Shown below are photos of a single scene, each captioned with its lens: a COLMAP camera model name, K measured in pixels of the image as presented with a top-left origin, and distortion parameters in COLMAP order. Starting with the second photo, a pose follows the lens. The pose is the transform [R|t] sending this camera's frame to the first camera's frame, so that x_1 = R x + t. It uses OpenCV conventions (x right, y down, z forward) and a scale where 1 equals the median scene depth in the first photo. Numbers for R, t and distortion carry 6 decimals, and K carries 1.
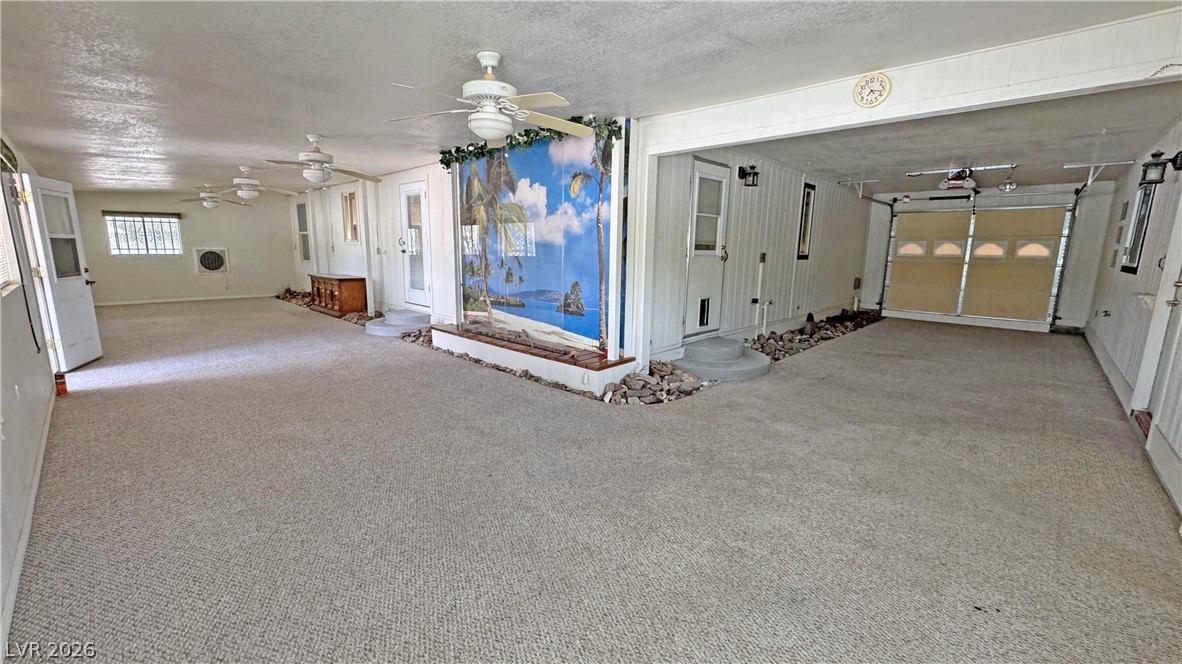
lens RADIAL K [[470.9, 0, 594.8], [0, 470.9, 334.8], [0, 0, 1]] dist [-0.000825, 0.000500]
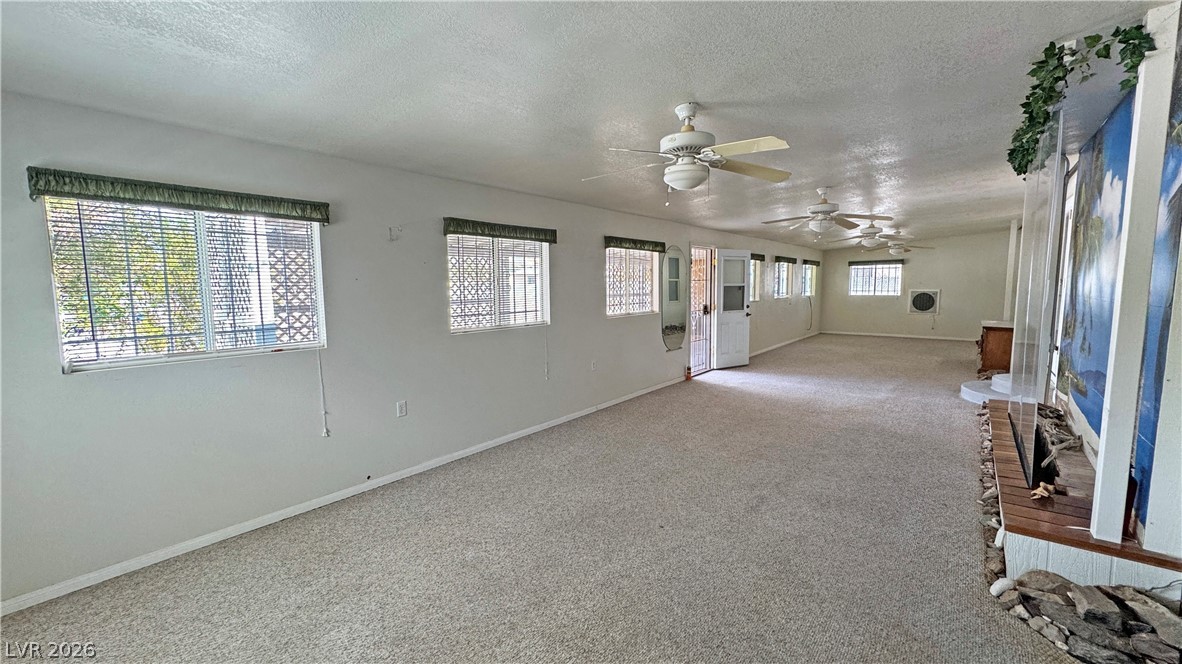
lens RADIAL K [[470.9, 0, 584.4], [0, 470.9, 331.7], [0, 0, 1]] dist [-0.000825, 0.000500]
pose [[0.072954, 0.086767, -0.993554, 0.294482], [-0.174447, 0.981961, 0.072945, -0.059544], [0.981960, 0.168001, 0.086774, 0.288140]]
